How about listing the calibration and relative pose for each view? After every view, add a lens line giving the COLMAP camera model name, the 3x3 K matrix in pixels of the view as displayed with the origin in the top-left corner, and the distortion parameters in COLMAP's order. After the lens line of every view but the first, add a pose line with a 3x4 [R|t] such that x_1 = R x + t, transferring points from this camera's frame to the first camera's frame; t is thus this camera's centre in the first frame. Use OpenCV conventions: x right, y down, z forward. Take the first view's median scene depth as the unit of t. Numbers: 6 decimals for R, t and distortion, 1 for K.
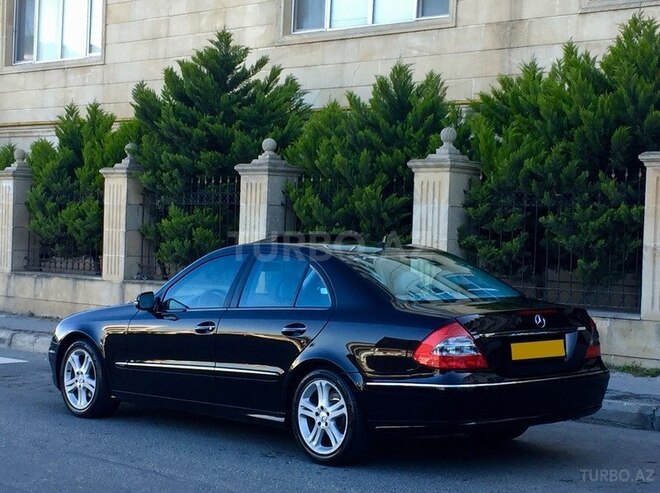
lens RADIAL K [[1329.9, 0, 329.5], [0, 1329.9, 247.3], [0, 0, 1]] dist [0.072524, 0.000000]
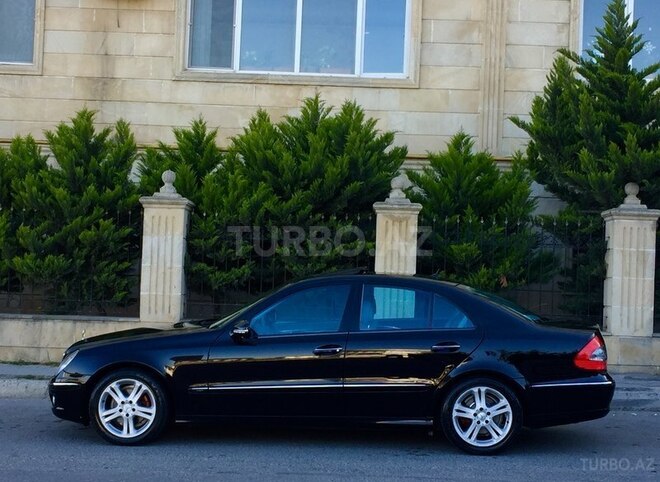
lens RADIAL K [[1098.5, 0, 329.9], [0, 1098.5, 240.9], [0, 0, 1]] dist [-0.045580, 0.000000]
pose [[0.717956, 0.016781, 0.695887, -0.476065], [-0.002550, 0.999766, -0.021479, -0.007758], [-0.696084, 0.013647, 0.717830, 0.213620]]
